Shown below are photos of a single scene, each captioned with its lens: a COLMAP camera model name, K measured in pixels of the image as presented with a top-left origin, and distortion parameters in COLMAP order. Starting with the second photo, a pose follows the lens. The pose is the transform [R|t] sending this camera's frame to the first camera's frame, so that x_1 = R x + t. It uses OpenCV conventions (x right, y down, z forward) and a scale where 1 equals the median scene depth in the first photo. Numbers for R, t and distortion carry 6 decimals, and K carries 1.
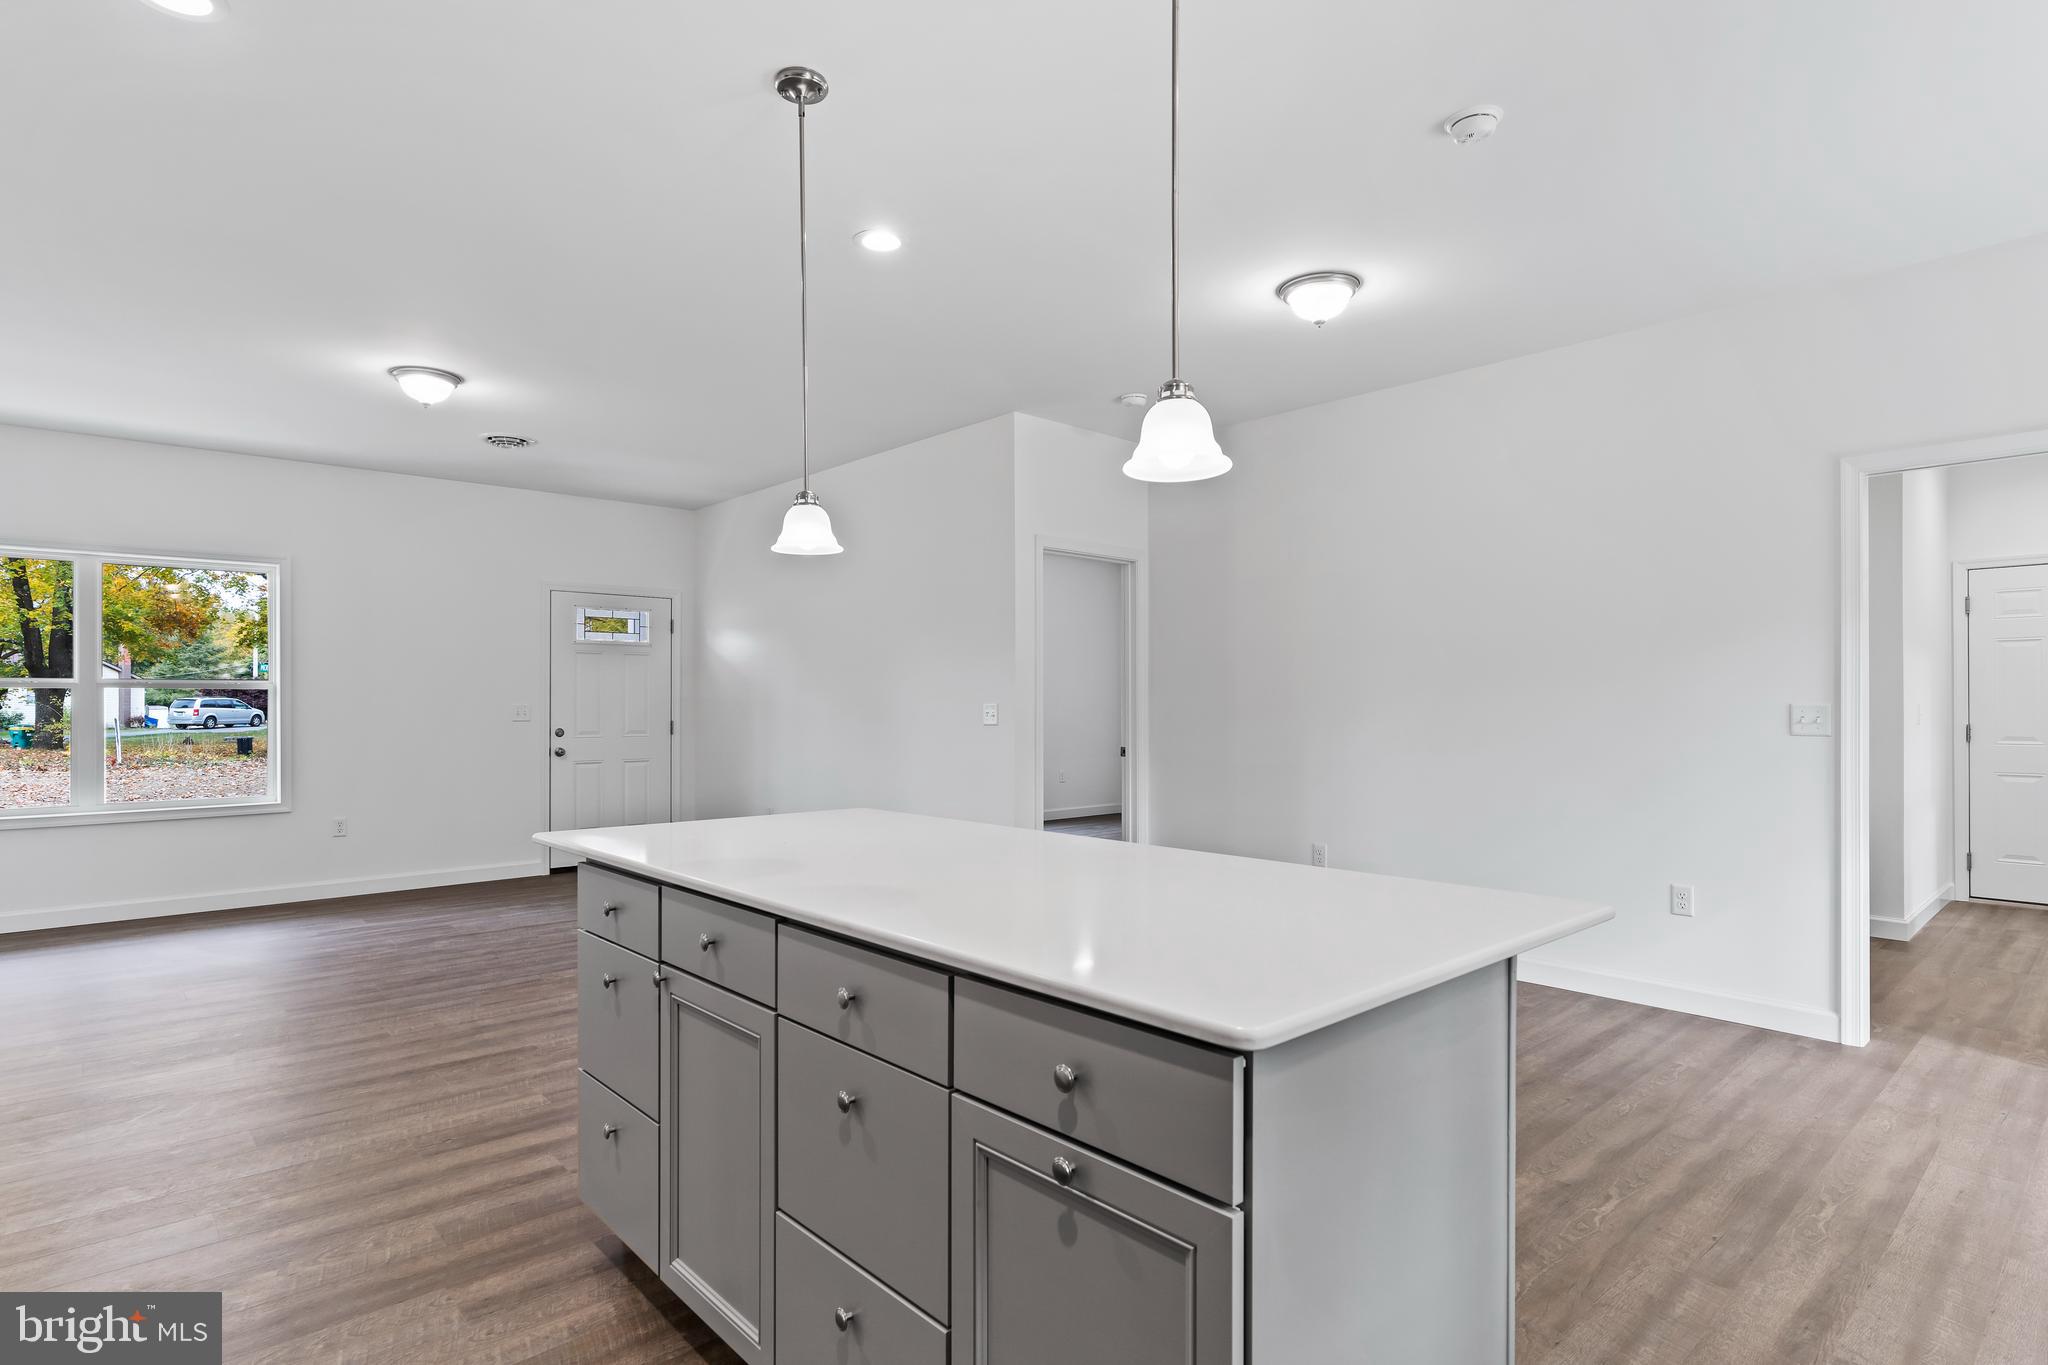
lens RADIAL K [[1053.5, 0, 1016.3], [0, 1053.5, 707.1], [0, 0, 1]] dist [-0.011513, 0.009420]
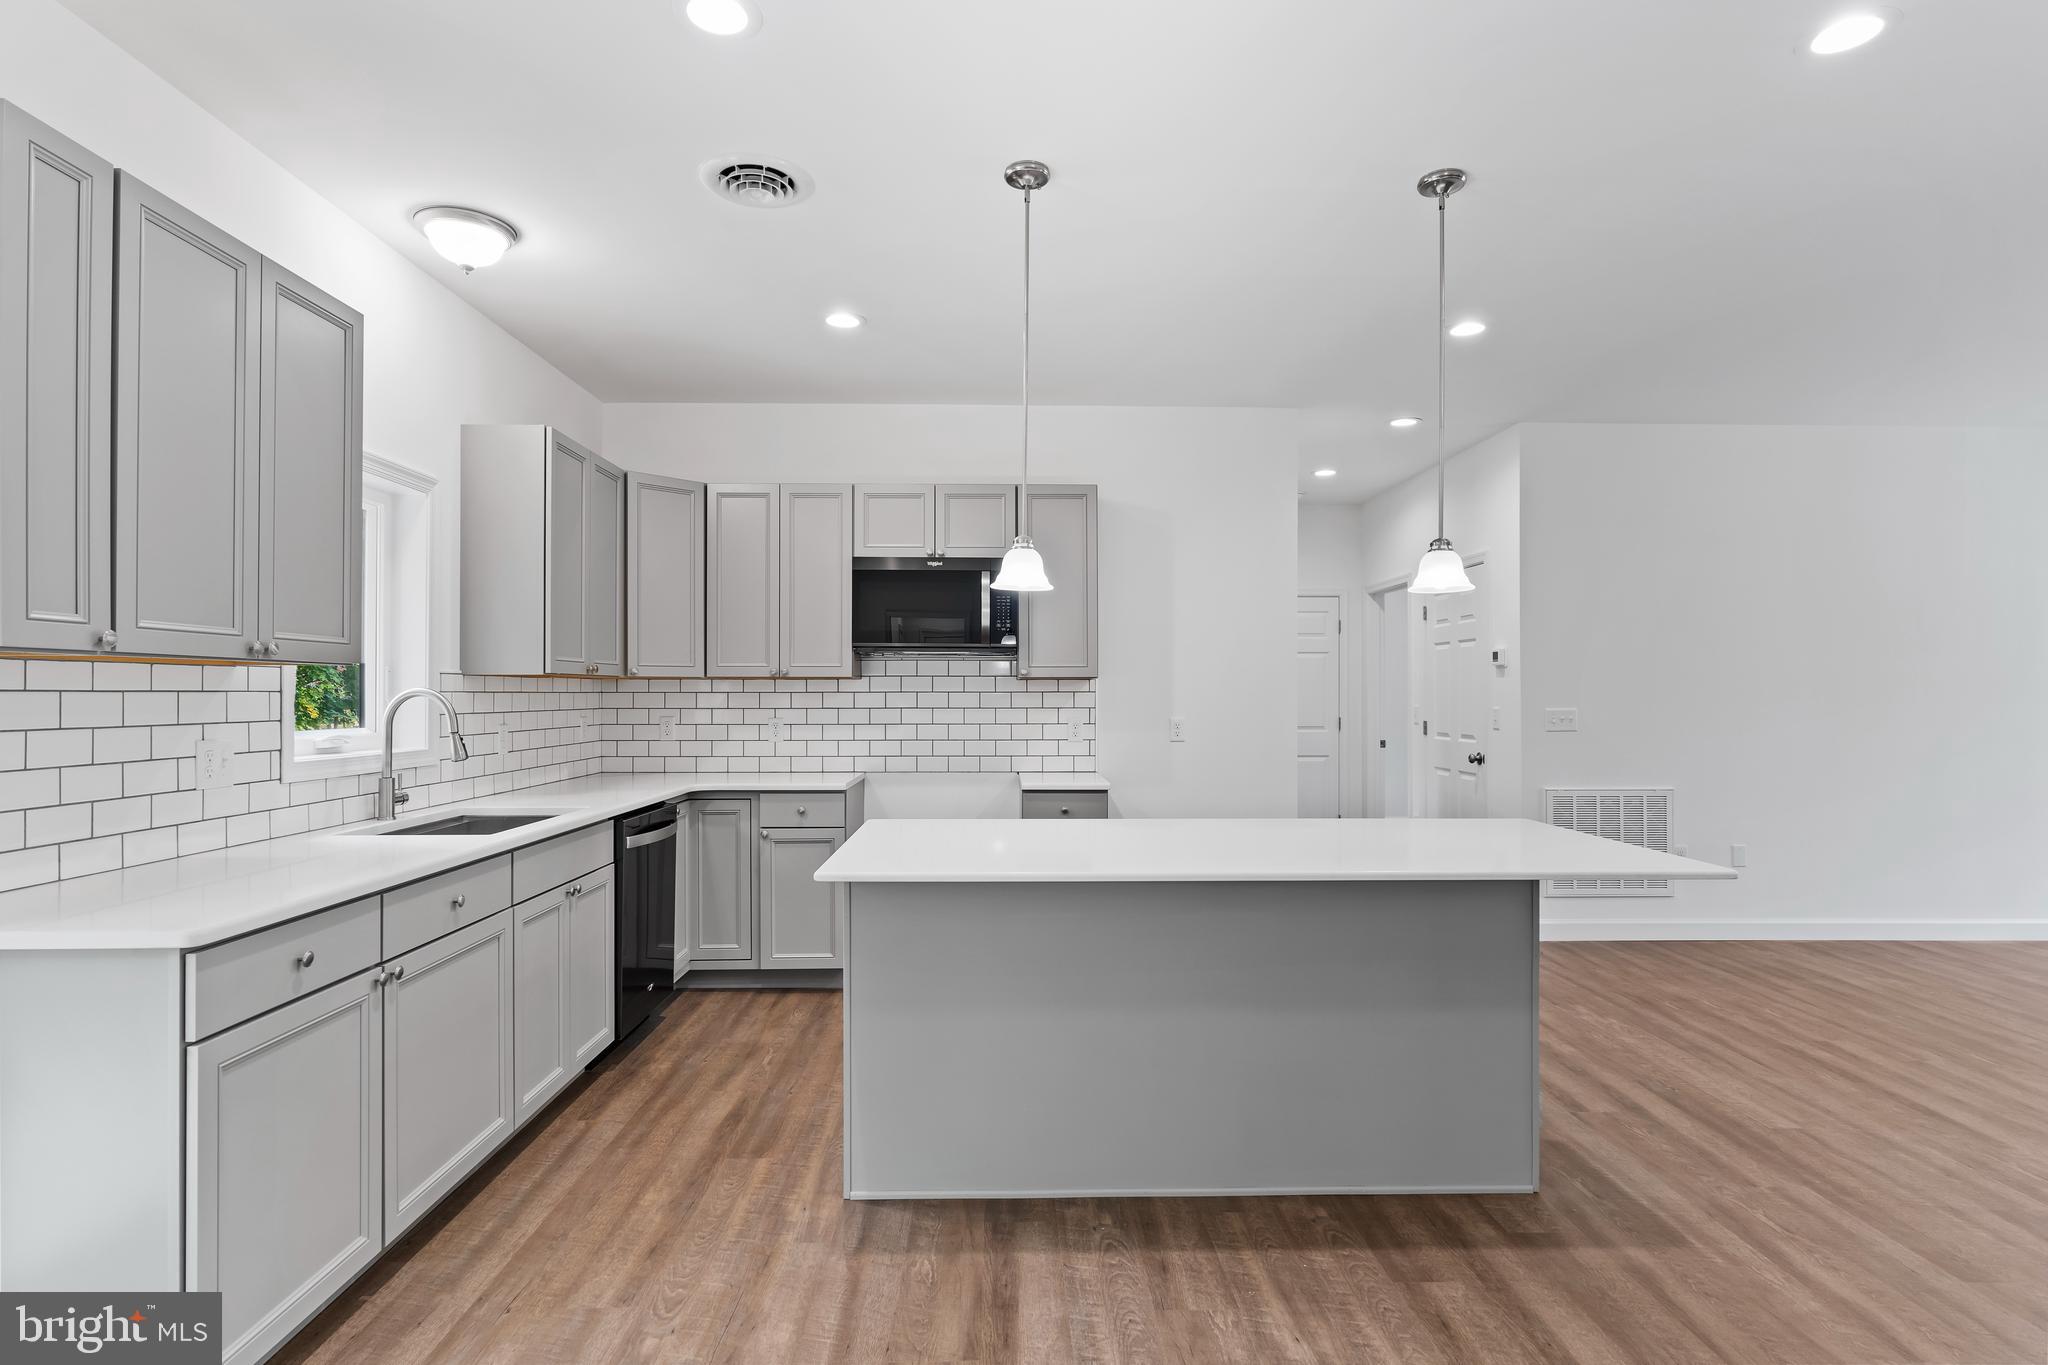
lens RADIAL K [[1053.5, 0, 1019.9], [0, 1053.5, 674.5], [0, 0, 1]] dist [-0.011513, 0.009420]
pose [[-0.652798, -0.012837, -0.757423, 0.511785], [-0.002462, 0.999887, -0.014825, -0.021825], [0.757528, -0.007813, -0.652756, 0.739573]]
